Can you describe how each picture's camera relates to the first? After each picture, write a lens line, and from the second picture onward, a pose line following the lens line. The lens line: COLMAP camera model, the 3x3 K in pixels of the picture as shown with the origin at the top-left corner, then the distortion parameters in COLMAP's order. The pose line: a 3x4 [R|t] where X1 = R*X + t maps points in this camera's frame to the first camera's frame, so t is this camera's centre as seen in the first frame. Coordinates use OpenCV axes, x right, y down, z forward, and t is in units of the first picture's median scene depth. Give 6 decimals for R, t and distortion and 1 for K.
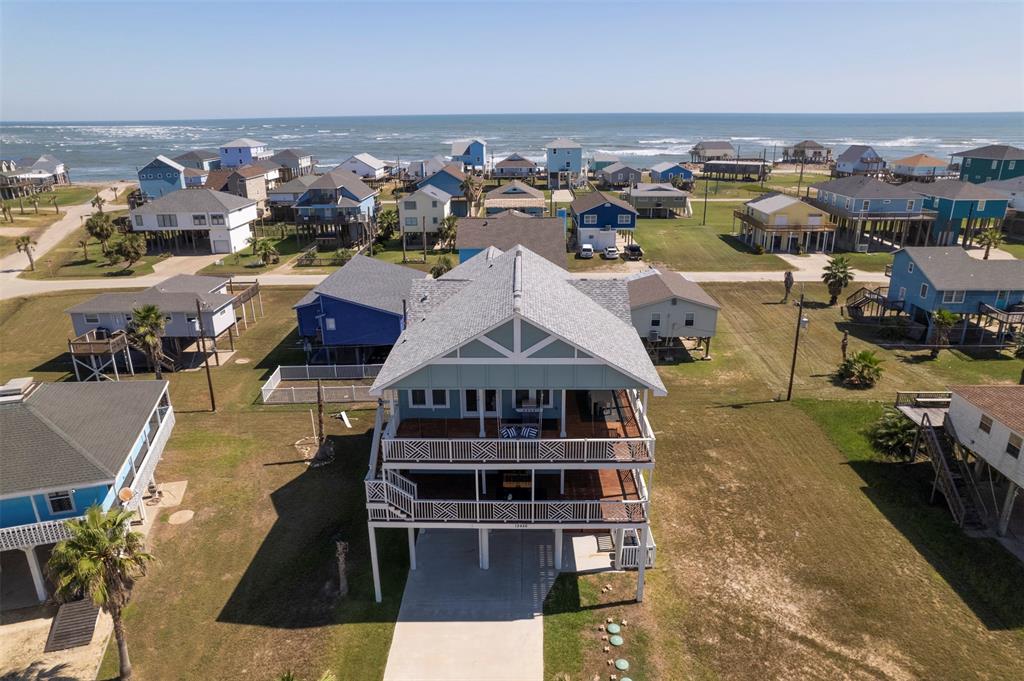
lens RADIAL K [[655.0, 0, 513.8], [0, 655.0, 339.4], [0, 0, 1]] dist [-0.071254, 0.063820]
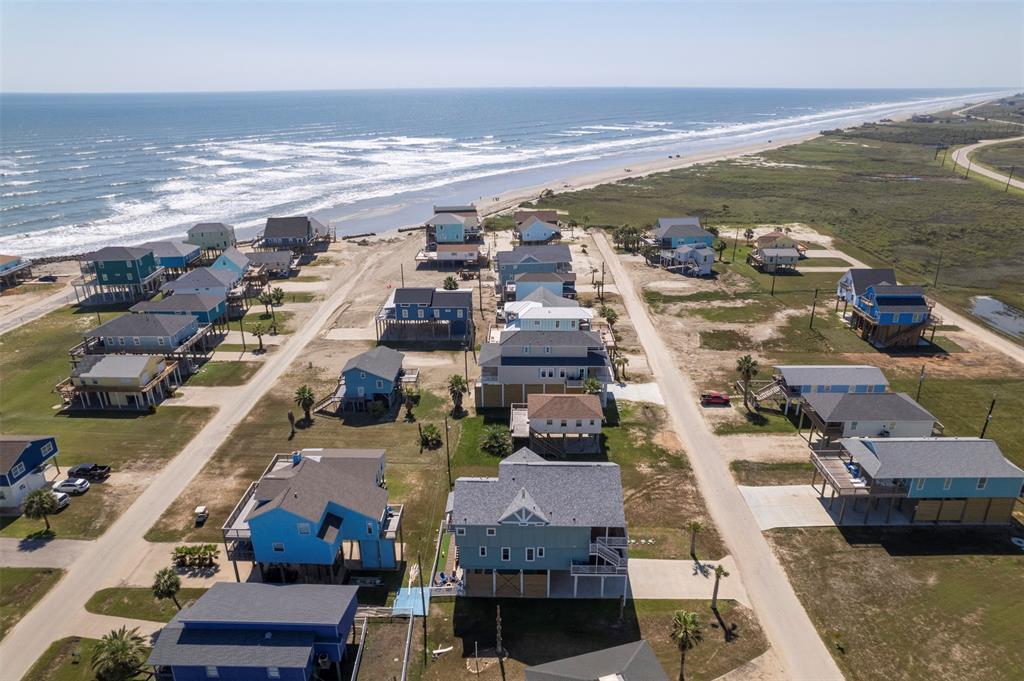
lens RADIAL K [[655.0, 0, 517.8], [0, 655.0, 339.0], [0, 0, 1]] dist [-0.071254, 0.063820]
pose [[0.007805, -0.357608, 0.933839, -1.123824], [0.333381, 0.881371, 0.334729, -0.744082], [-0.942760, 0.308711, 0.126099, 0.417101]]
